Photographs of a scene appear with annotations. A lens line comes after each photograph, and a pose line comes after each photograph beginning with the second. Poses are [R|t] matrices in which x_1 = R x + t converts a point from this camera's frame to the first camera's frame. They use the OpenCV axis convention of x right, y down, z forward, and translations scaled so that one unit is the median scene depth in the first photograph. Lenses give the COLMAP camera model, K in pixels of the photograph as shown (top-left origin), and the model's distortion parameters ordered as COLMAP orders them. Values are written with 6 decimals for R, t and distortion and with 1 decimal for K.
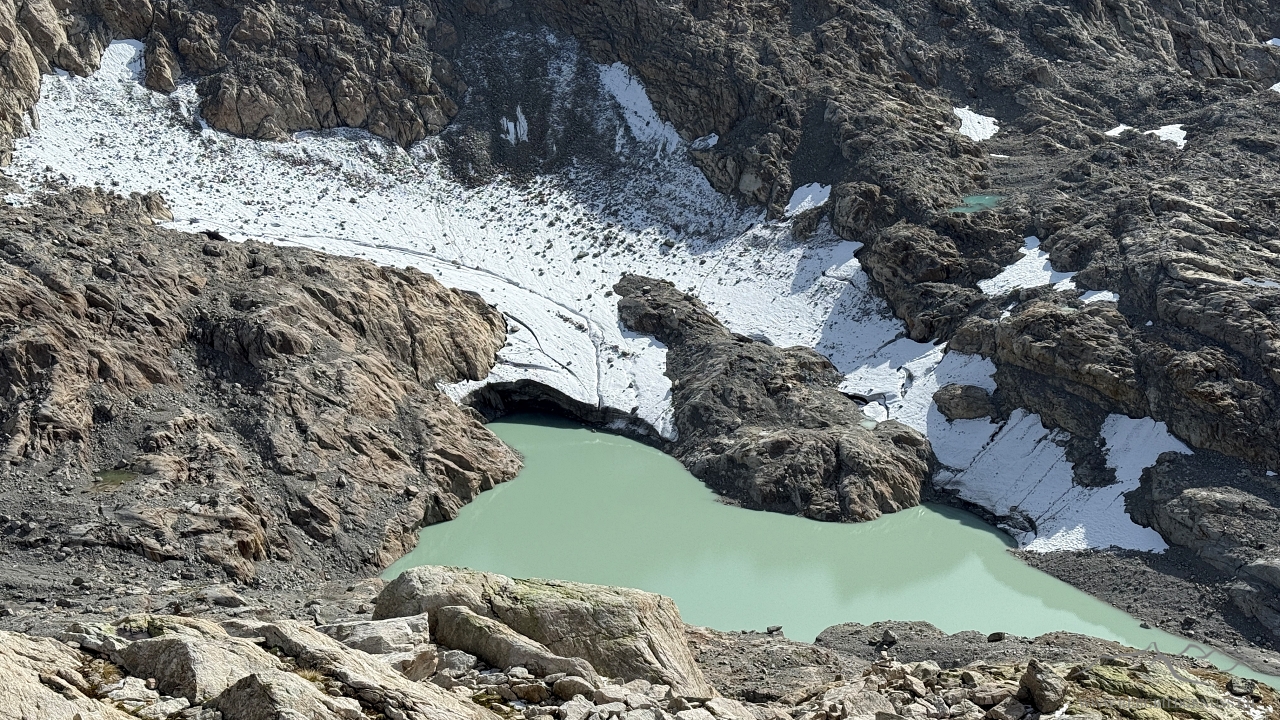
lens RADIAL K [[1763.6, 0, 640.8], [0, 1763.6, 374.6], [0, 0, 1]] dist [0.151739, -0.108107]
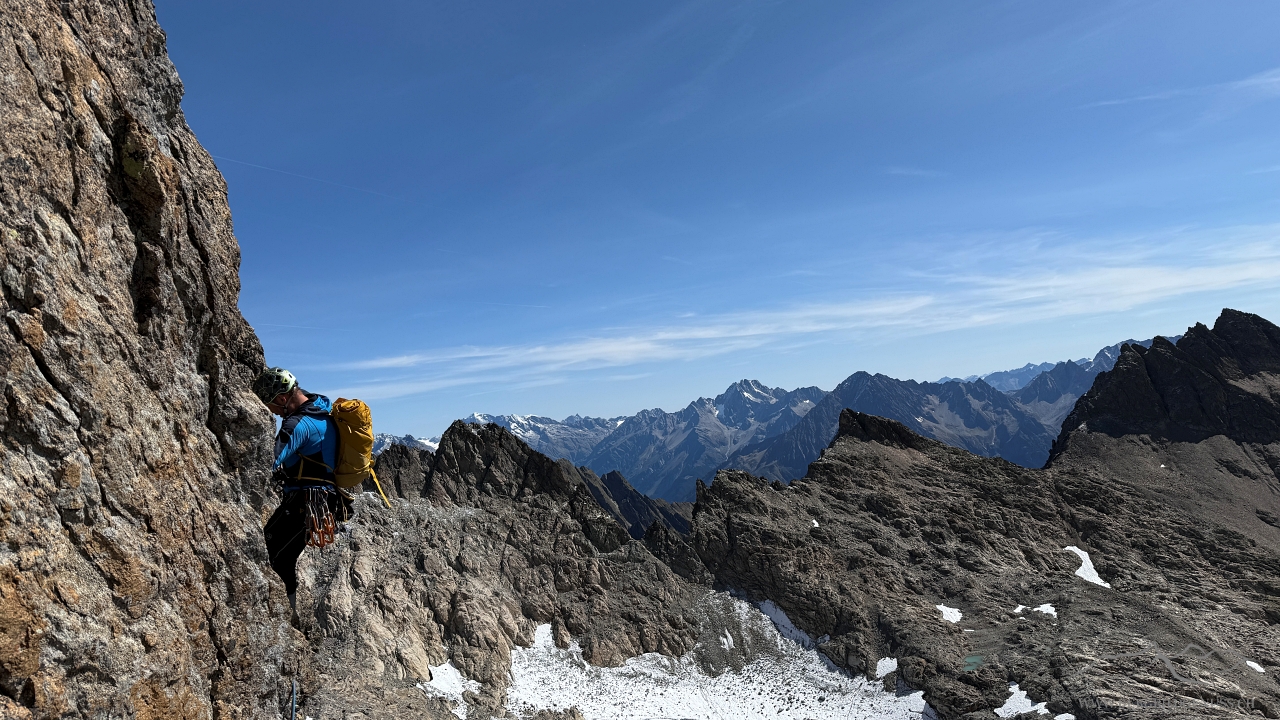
lens RADIAL K [[882.7, 0, 643.0], [0, 882.7, 366.3], [0, 0, 1]] dist [0.169797, -0.321324]
pose [[0.992126, -0.125240, -0.000819, -0.133831], [0.117296, 0.931445, -0.344458, -0.094706], [0.043903, 0.341649, 0.938801, -0.093679]]
